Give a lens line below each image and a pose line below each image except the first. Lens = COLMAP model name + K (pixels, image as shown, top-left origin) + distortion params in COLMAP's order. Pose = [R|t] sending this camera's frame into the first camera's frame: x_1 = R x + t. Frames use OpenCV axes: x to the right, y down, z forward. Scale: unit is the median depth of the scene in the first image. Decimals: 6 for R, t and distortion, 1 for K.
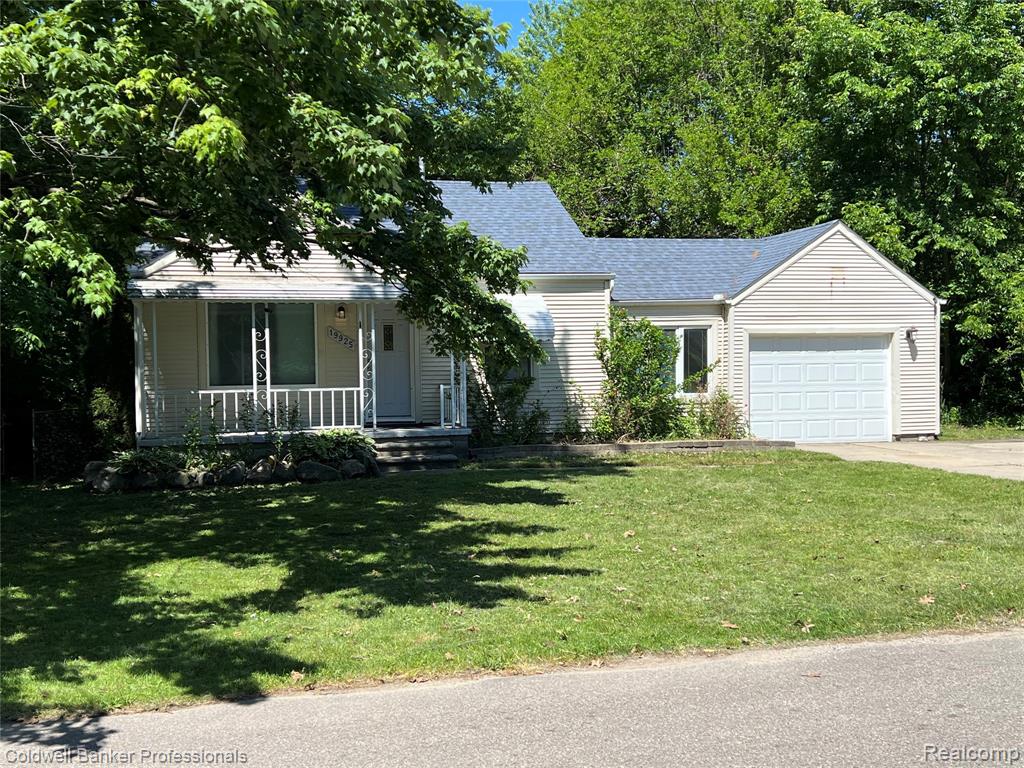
lens RADIAL K [[1145.5, 0, 507.8], [0, 1145.5, 386.9], [0, 0, 1]] dist [0.078226, -0.066820]
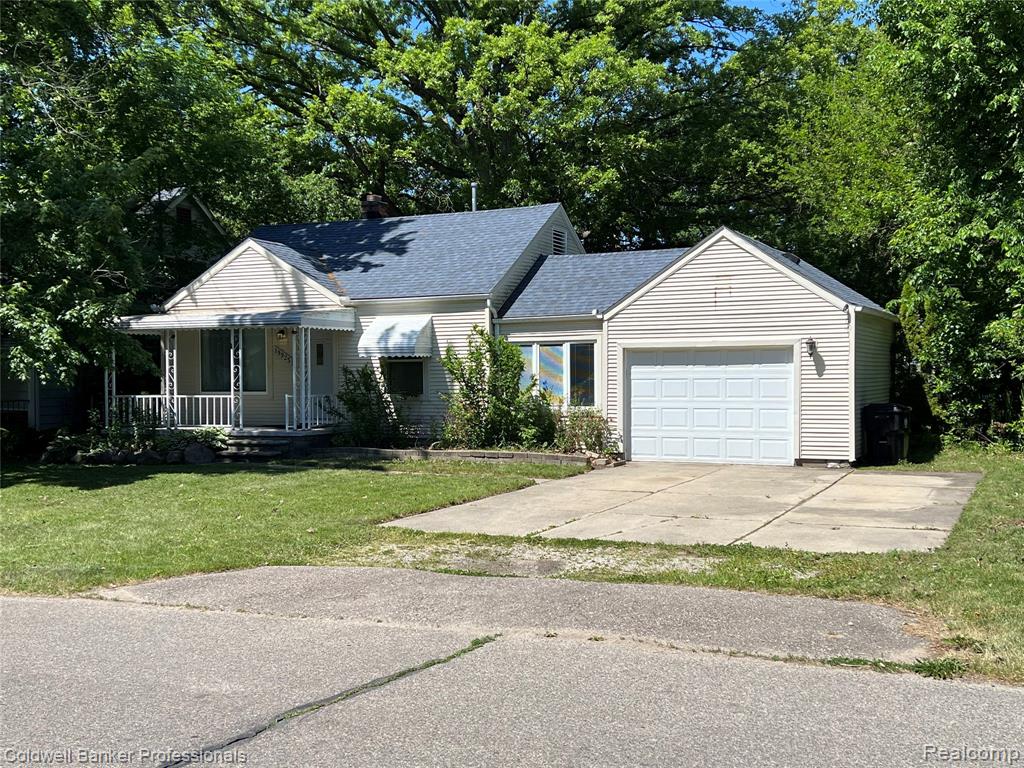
lens RADIAL K [[1145.5, 0, 507.8], [0, 1145.5, 386.9], [0, 0, 1]] dist [0.078226, -0.066820]
pose [[0.763752, 0.015217, -0.645331, 0.766824], [-0.014479, 0.999874, 0.006442, -0.017560], [0.645348, 0.004424, 0.763876, 0.182076]]
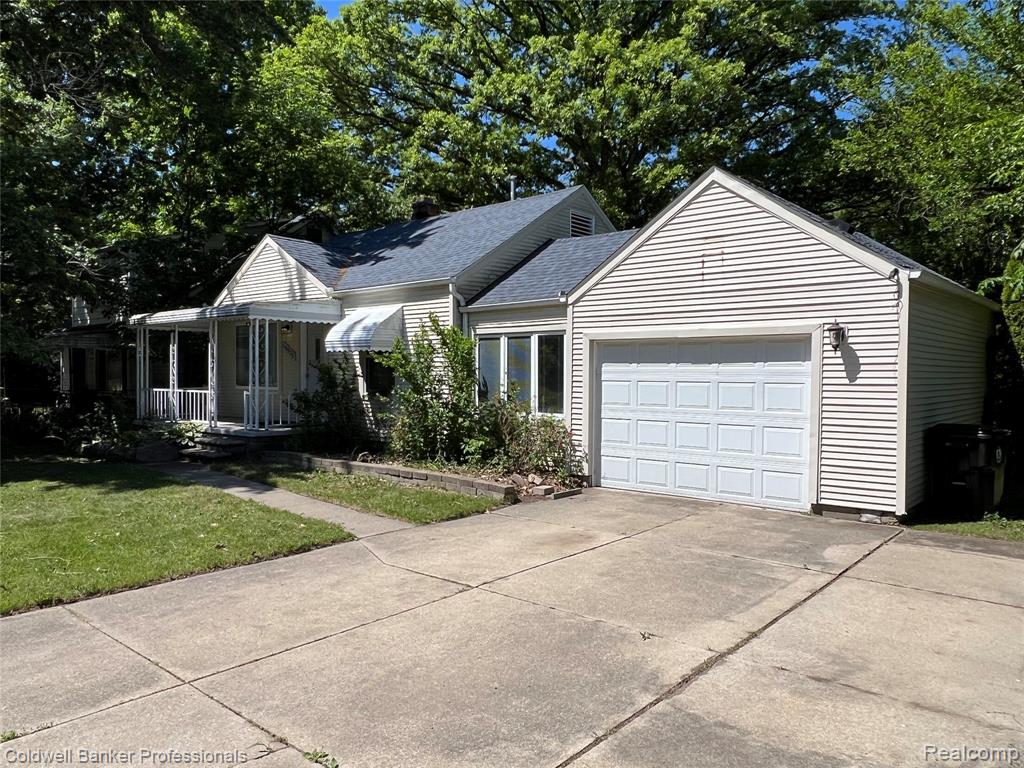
lens RADIAL K [[743.6, 0, 511.1], [0, 743.6, 384.0], [0, 0, 1]] dist [-0.002467, 0.003157]
pose [[0.557766, 0.028421, -0.829511, 0.587822], [-0.027232, 0.999502, 0.015934, -0.023303], [0.829551, 0.013702, 0.558263, 0.678166]]
